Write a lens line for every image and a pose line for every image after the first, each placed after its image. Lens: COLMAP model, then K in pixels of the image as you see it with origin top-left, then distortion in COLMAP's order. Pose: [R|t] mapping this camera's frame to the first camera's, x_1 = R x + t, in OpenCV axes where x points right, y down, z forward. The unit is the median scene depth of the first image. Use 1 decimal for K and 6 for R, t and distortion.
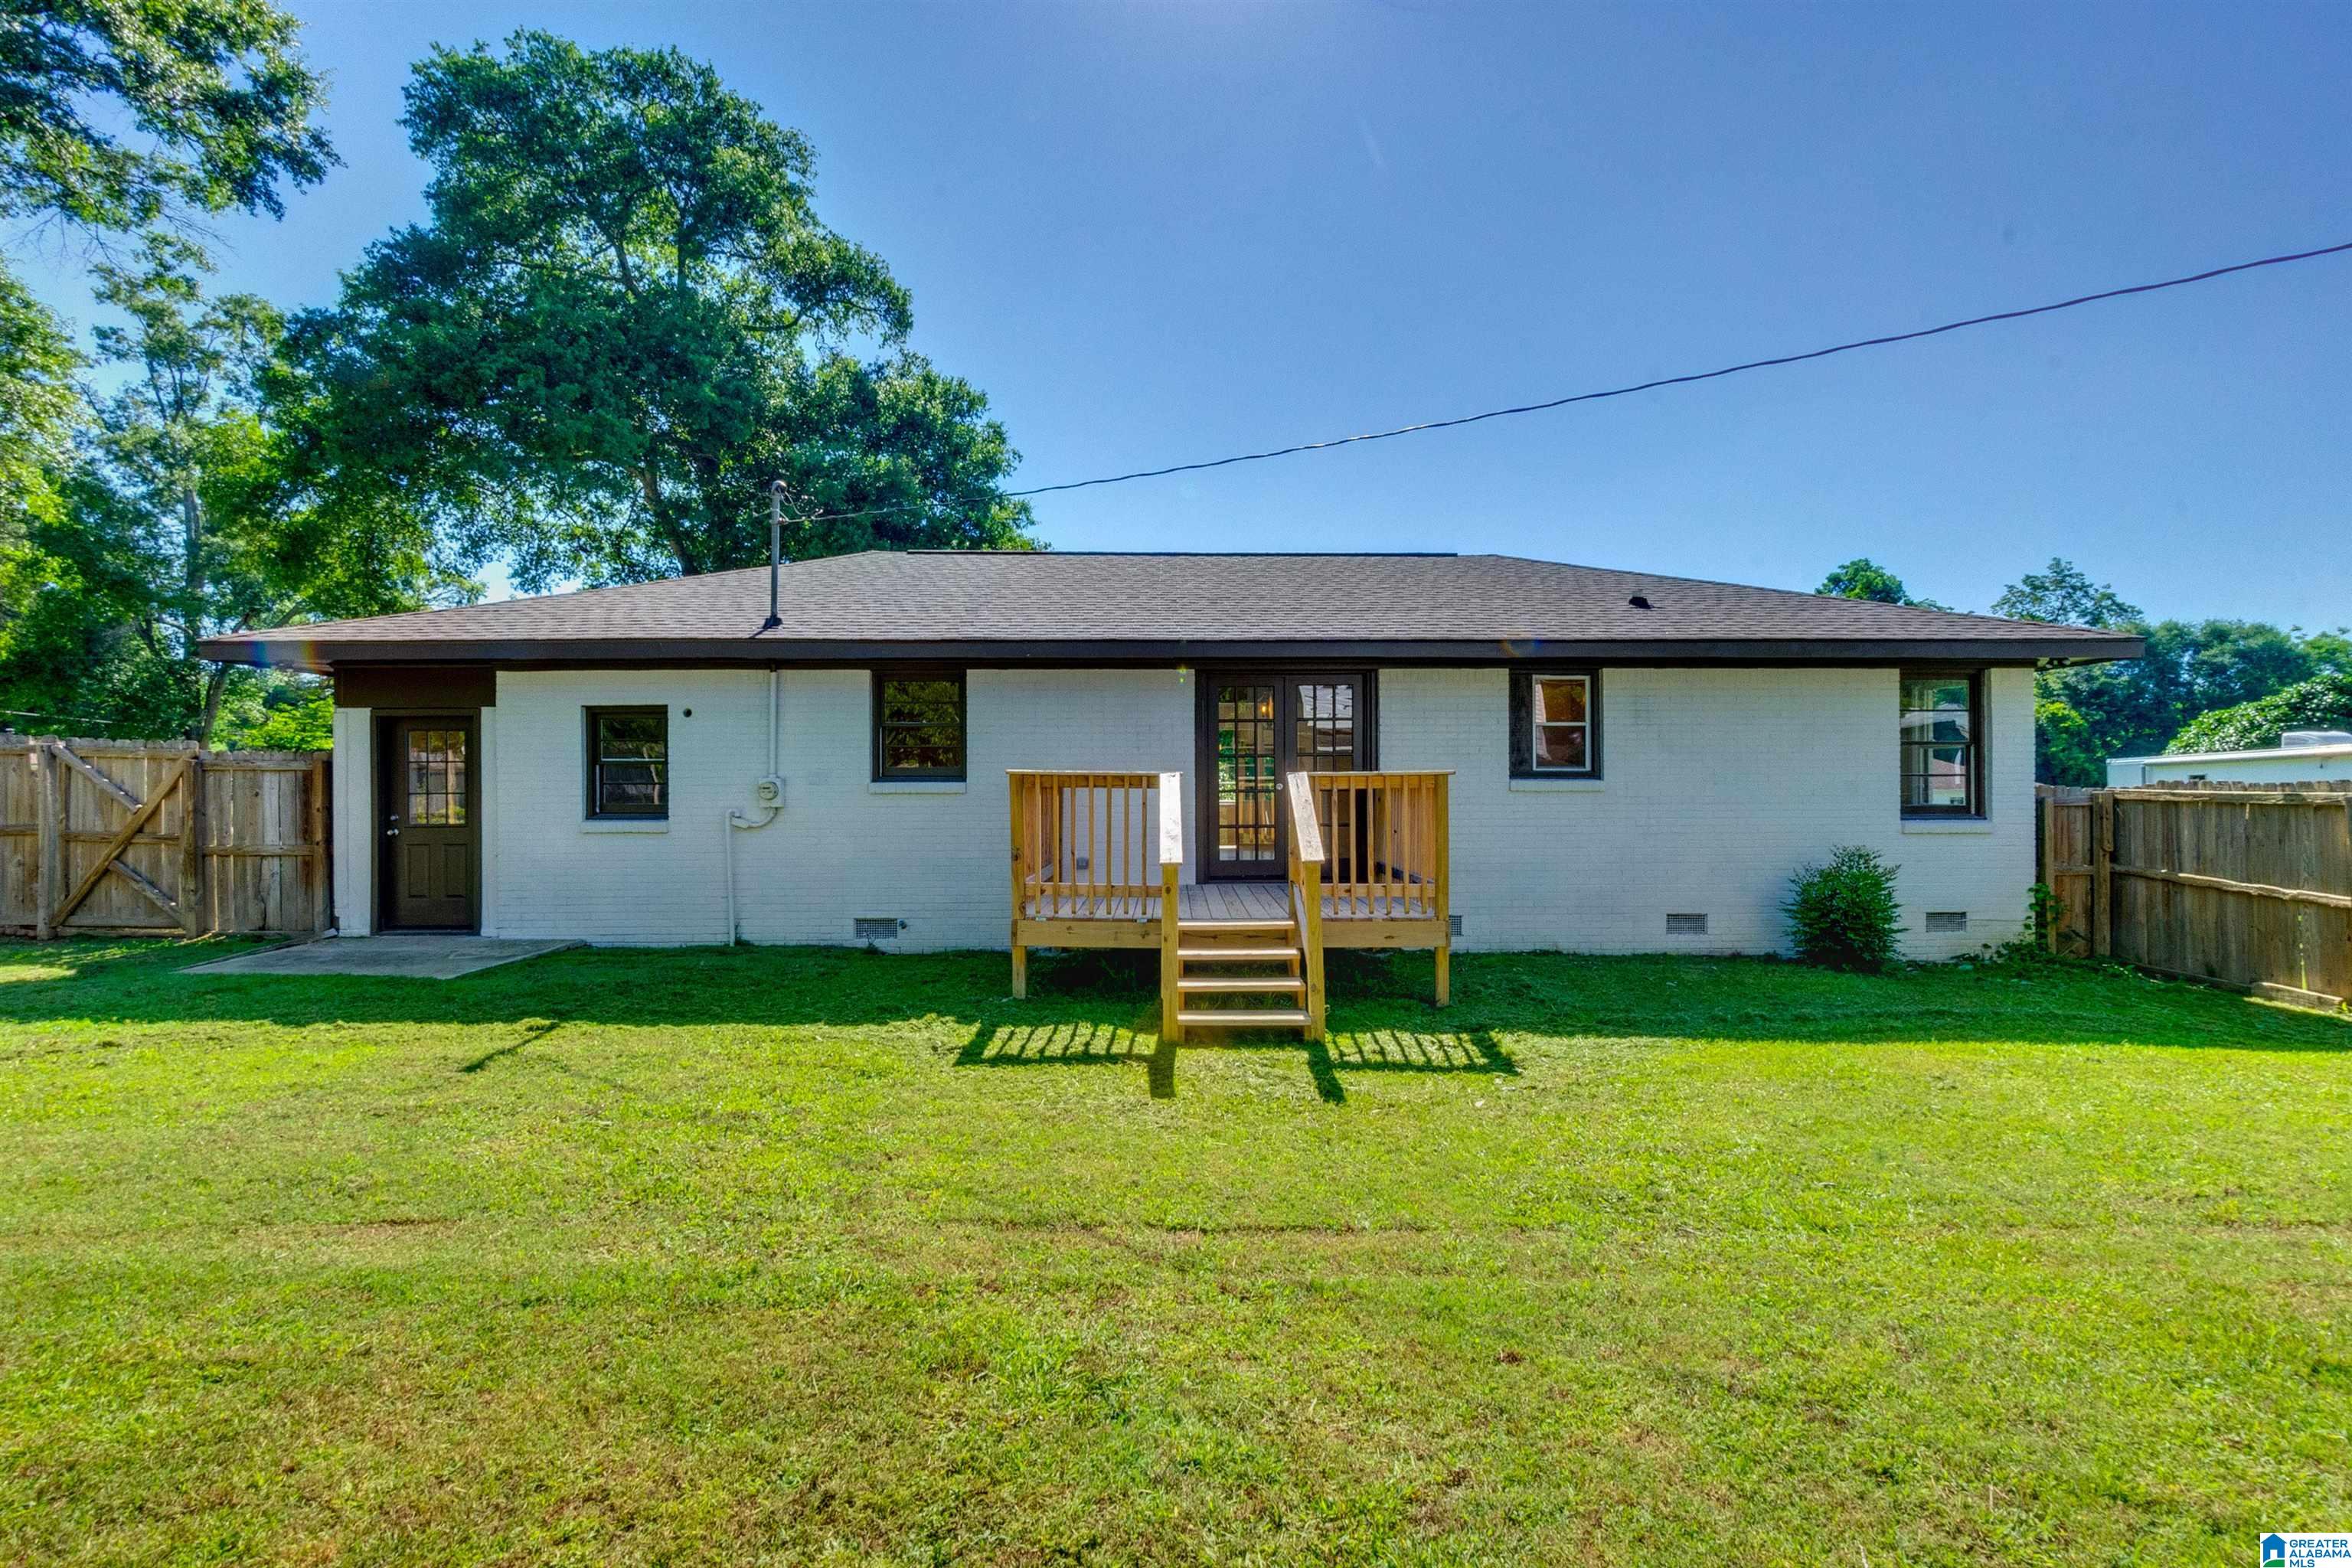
lens RADIAL K [[1053.2, 0, 1176.0], [0, 1053.2, 784.0], [0, 0, 1]] dist [-0.002167, 0.000020]
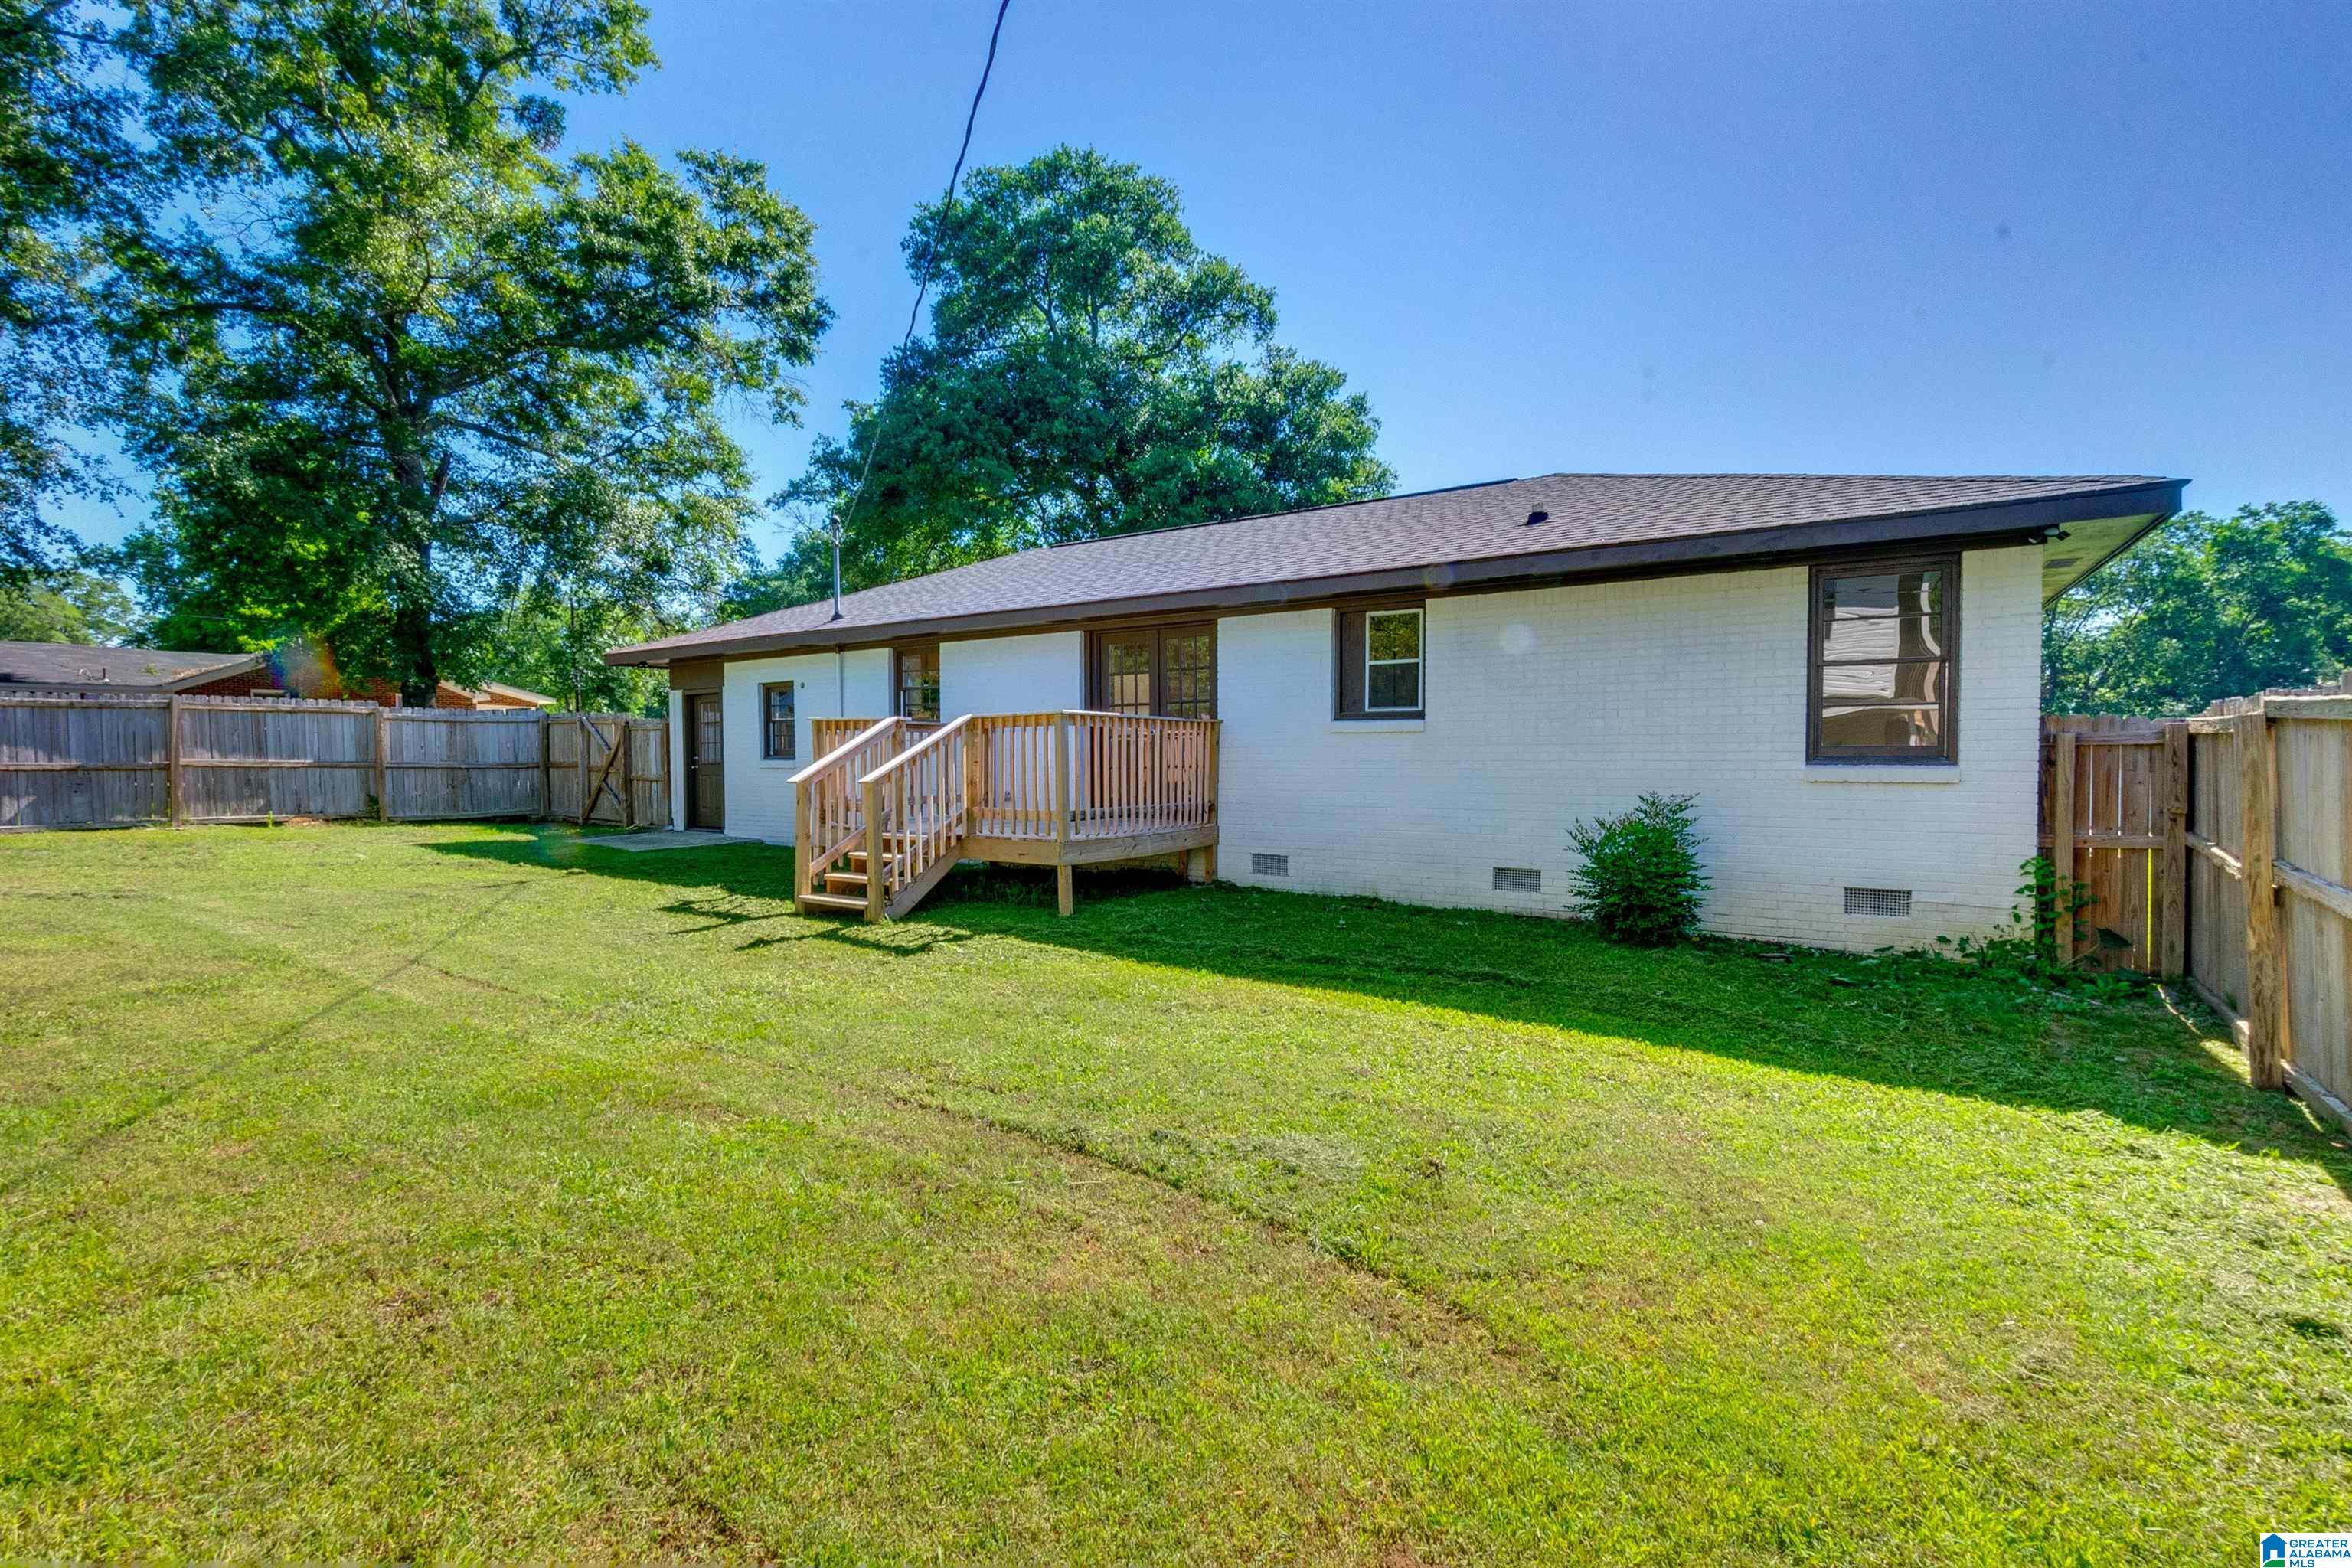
lens RADIAL K [[993.8, 0, 1158.5], [0, 993.8, 791.4], [0, 0, 1]] dist [-0.000711, -0.000184]
pose [[0.830795, 0.022238, -0.556134, 0.691343], [0.005064, 0.998858, 0.047507, 0.016312], [0.556555, -0.042285, 0.829734, 0.134638]]
